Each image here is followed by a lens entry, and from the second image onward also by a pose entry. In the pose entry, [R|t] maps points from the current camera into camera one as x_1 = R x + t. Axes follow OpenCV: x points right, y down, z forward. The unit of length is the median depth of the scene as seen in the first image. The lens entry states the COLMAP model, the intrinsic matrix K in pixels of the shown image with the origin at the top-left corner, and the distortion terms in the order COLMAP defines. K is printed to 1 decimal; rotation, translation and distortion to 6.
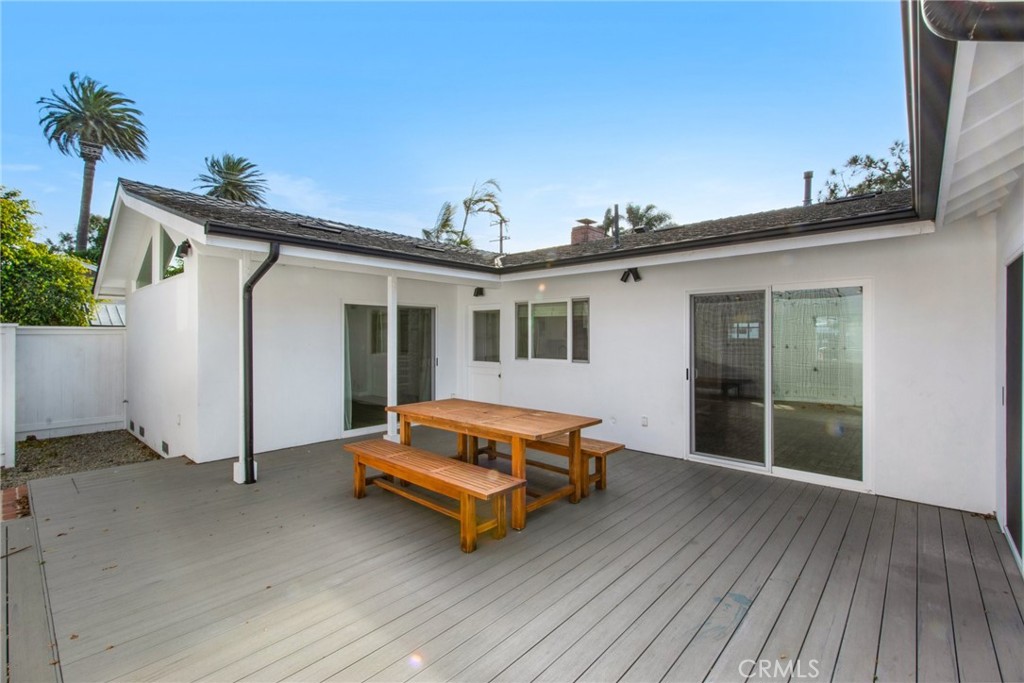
lens RADIAL K [[454.0, 0, 511.3], [0, 454.0, 339.9], [0, 0, 1]] dist [-0.000549, -0.000023]
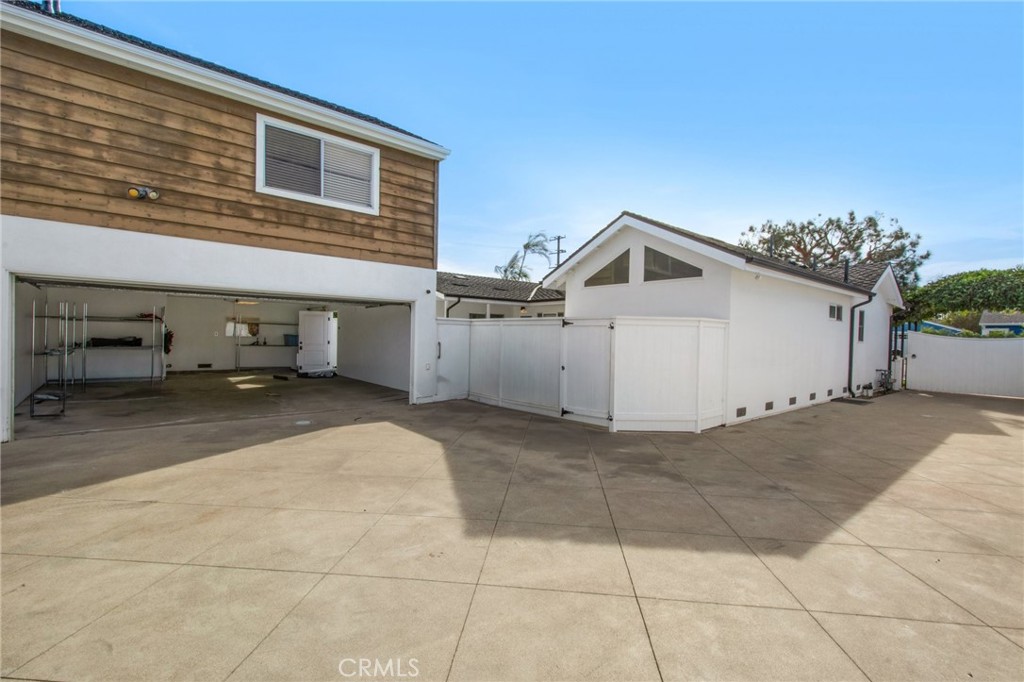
lens RADIAL K [[454.0, 0, 513.8], [0, 454.0, 337.5], [0, 0, 1]] dist [-0.000549, -0.000023]
pose [[0.988946, 0.027546, -0.145696, 0.127776], [-0.026602, 0.999611, 0.008425, 0.014745], [0.145871, -0.004456, 0.989294, -0.738079]]
